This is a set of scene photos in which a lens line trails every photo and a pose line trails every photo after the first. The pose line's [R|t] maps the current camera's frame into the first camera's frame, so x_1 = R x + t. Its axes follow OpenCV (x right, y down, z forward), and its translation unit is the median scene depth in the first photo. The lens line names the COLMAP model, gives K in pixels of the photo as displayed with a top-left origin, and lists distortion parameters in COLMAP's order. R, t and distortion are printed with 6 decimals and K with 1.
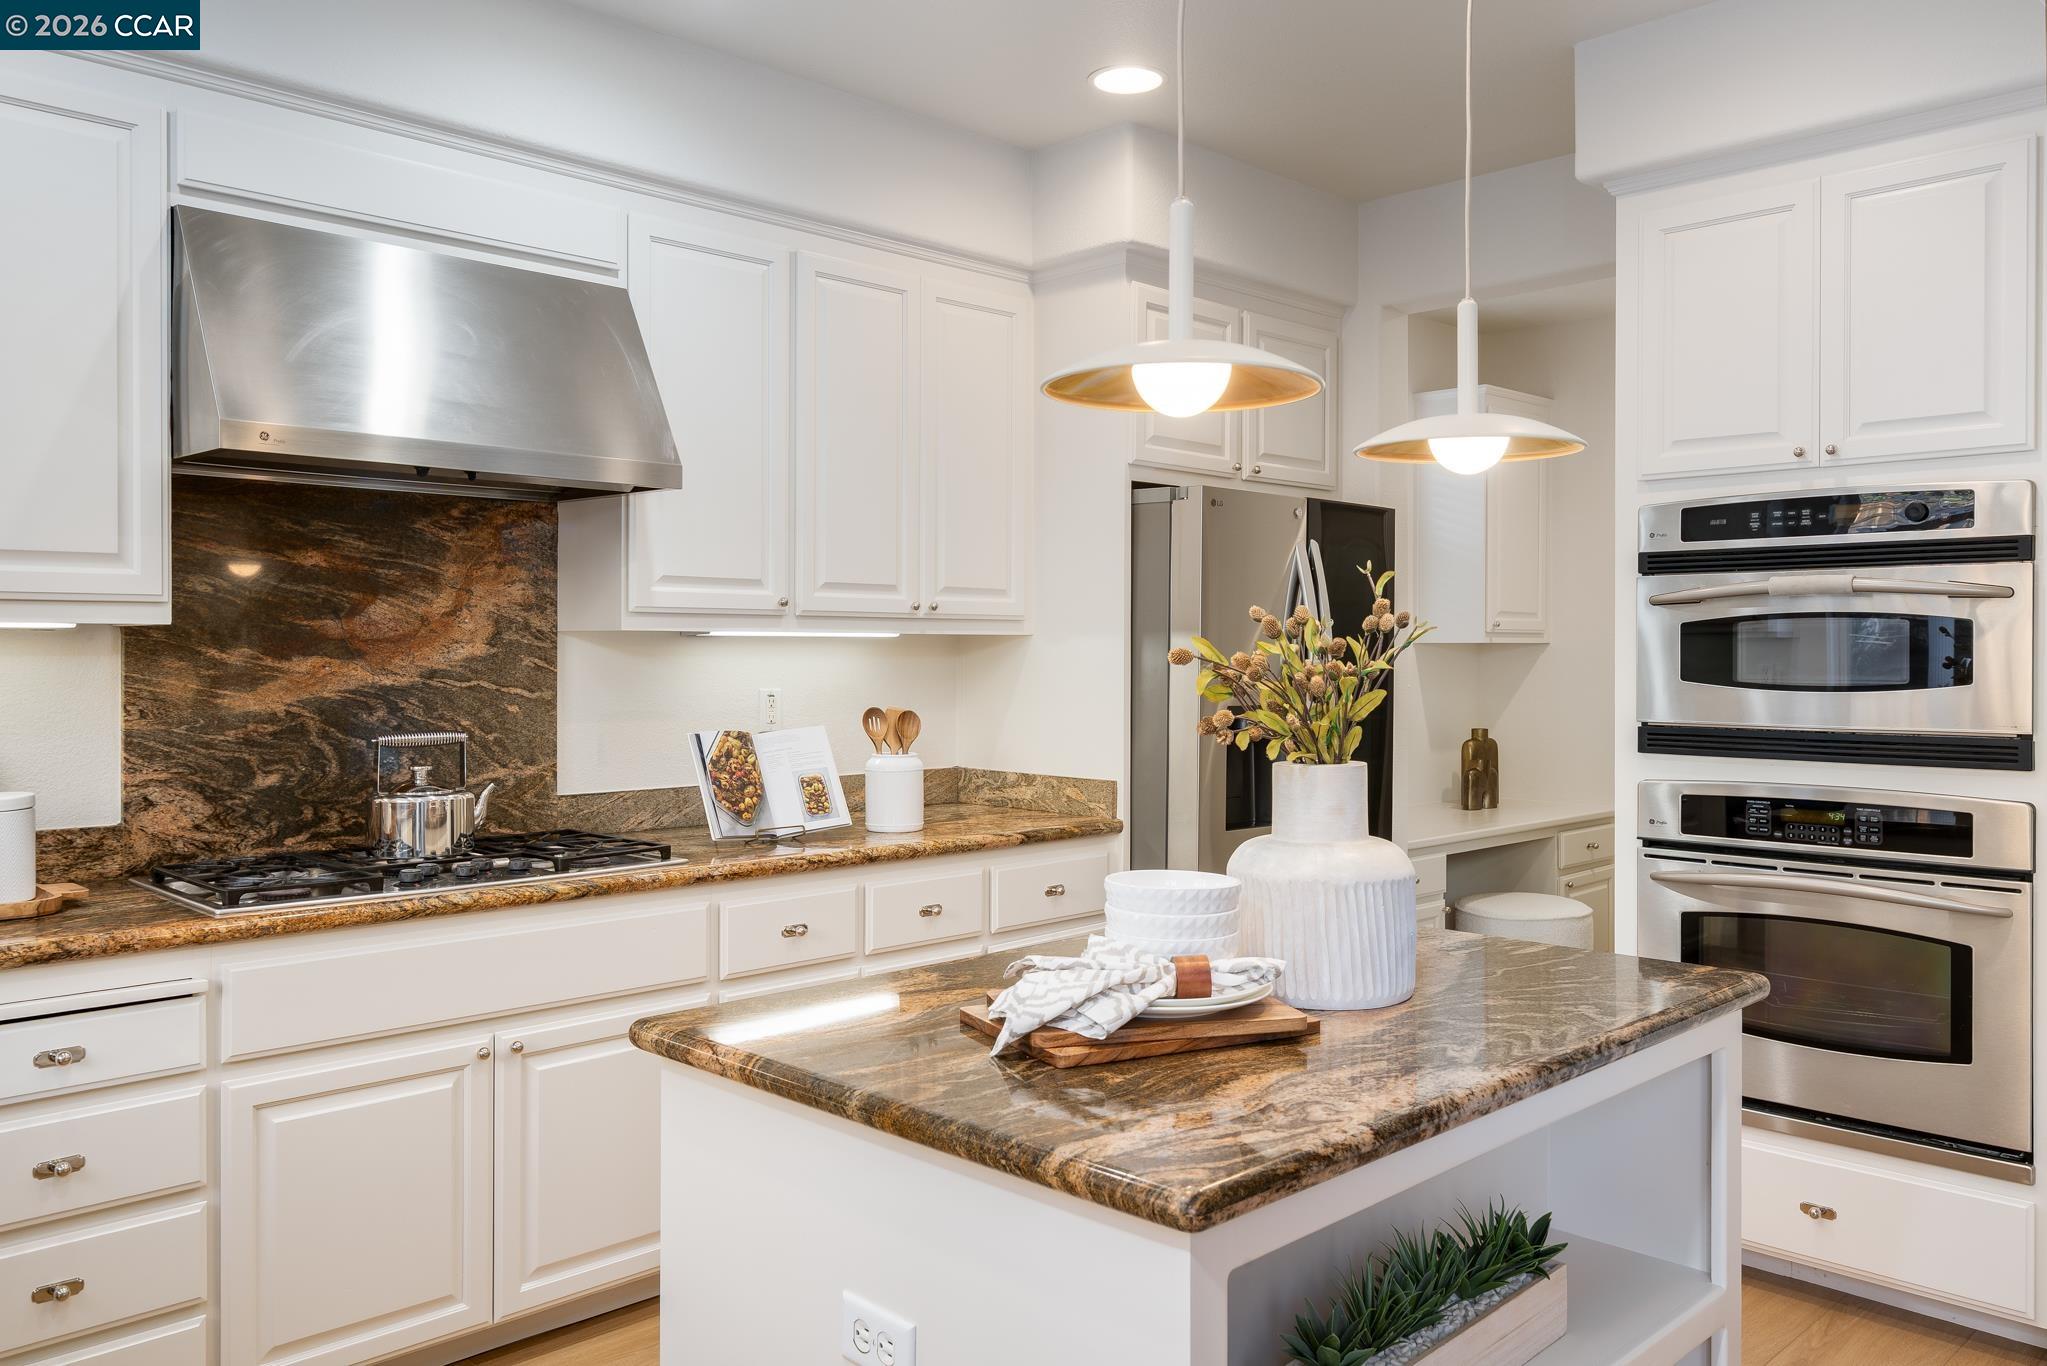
lens RADIAL K [[1535.3, 0, 1025.4], [0, 1535.3, 654.6], [0, 0, 1]] dist [-0.004870, -0.002703]
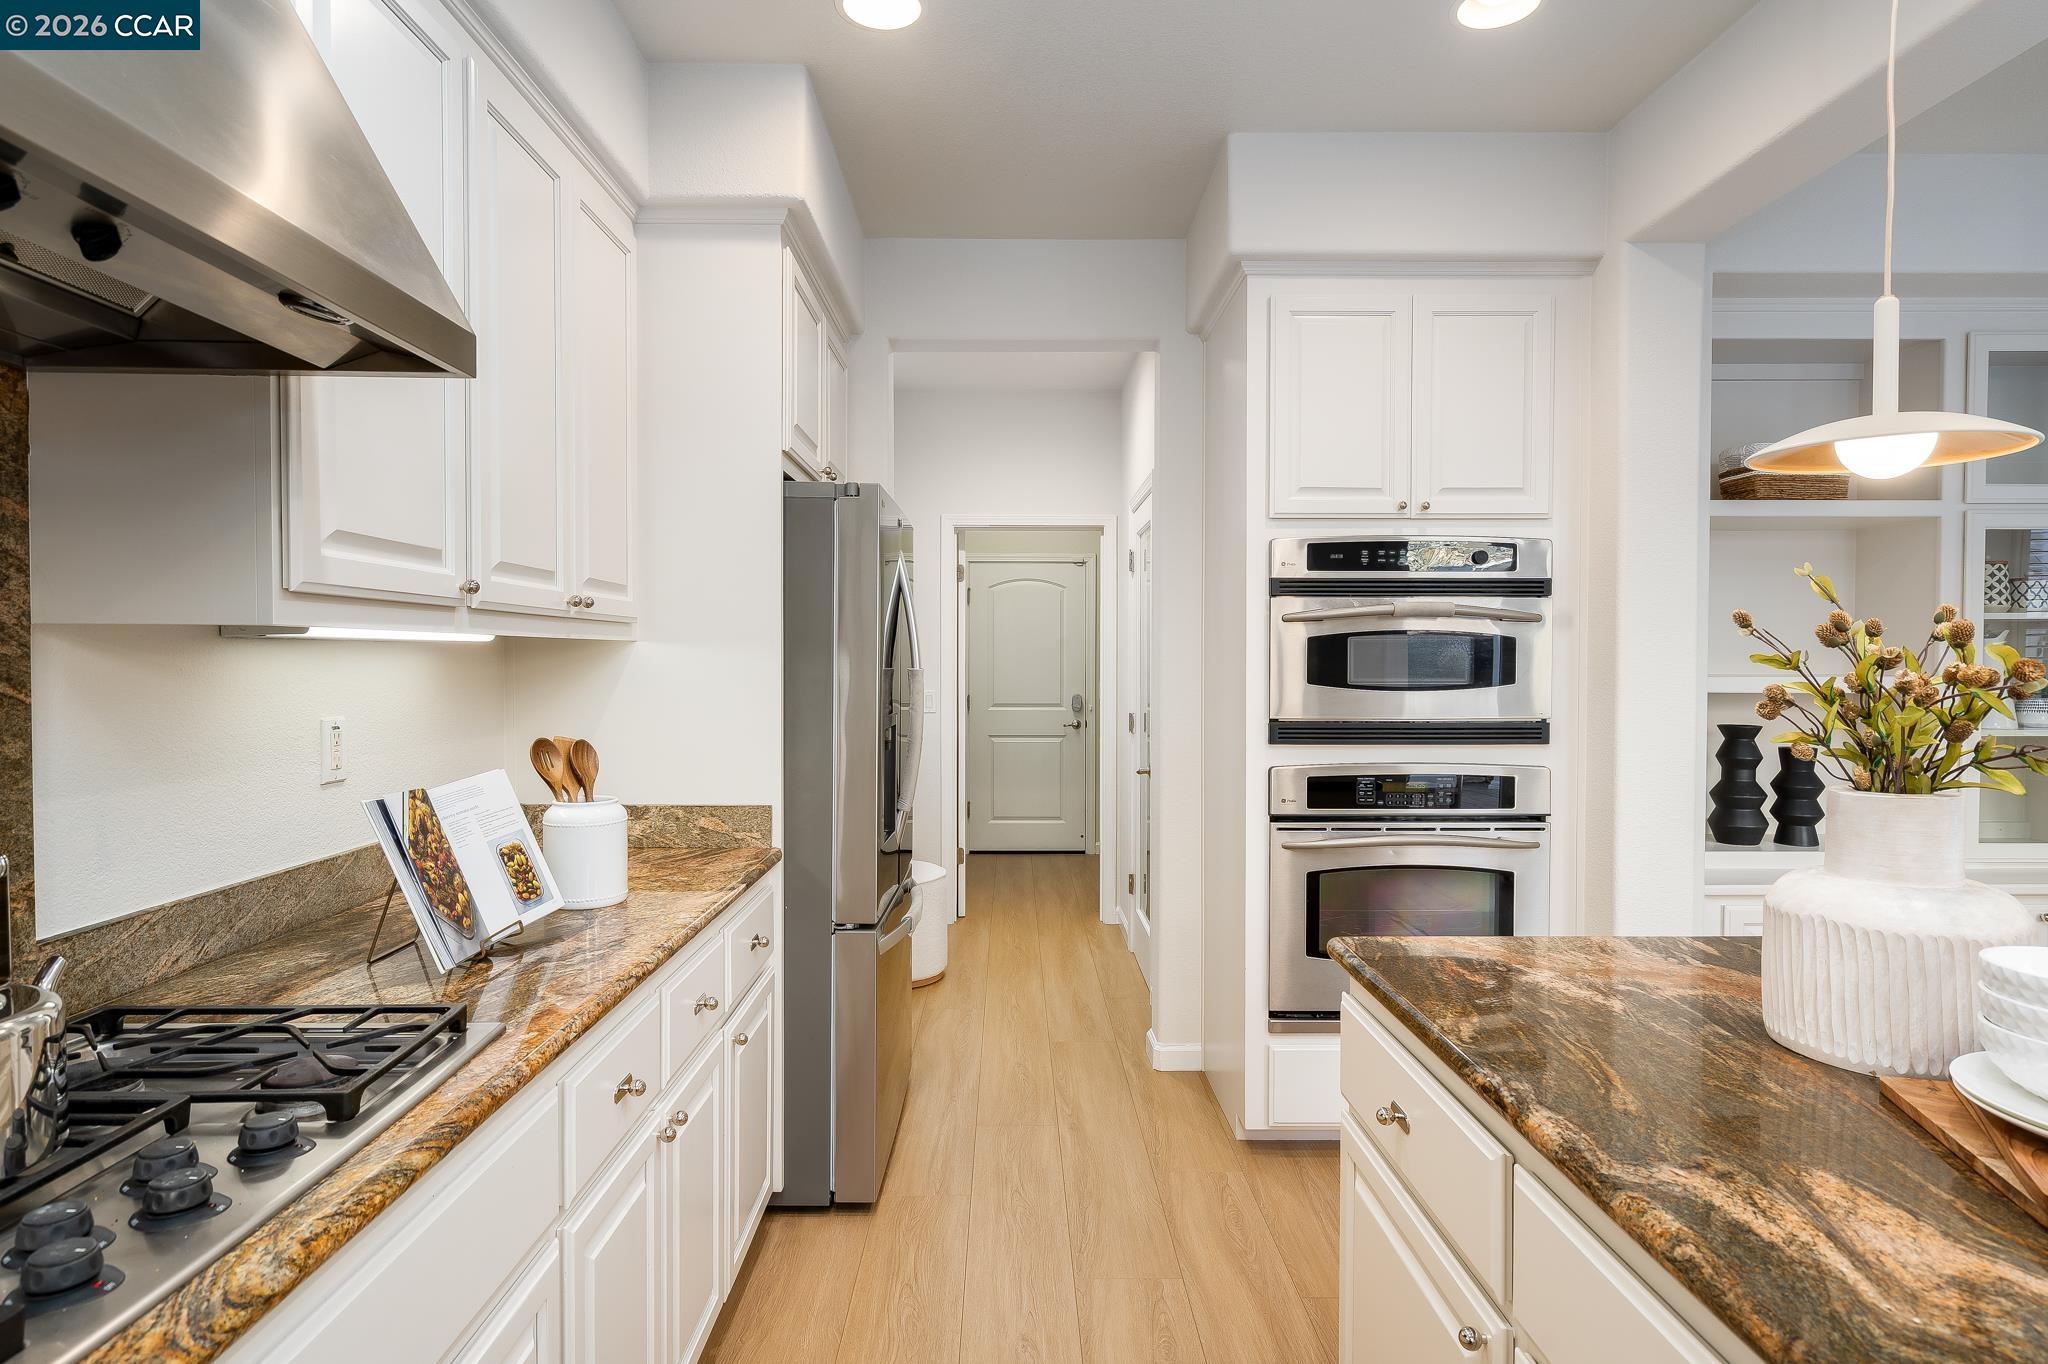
lens RADIAL K [[1105.7, 0, 1024.0], [0, 1105.7, 682.0], [0, 0, 1]] dist [0.001274, -0.000050]
pose [[0.699155, -0.015699, 0.714797, -0.361170], [0.001055, 0.999780, 0.020925, -0.003375], [-0.714969, -0.013876, 0.699018, 0.542394]]
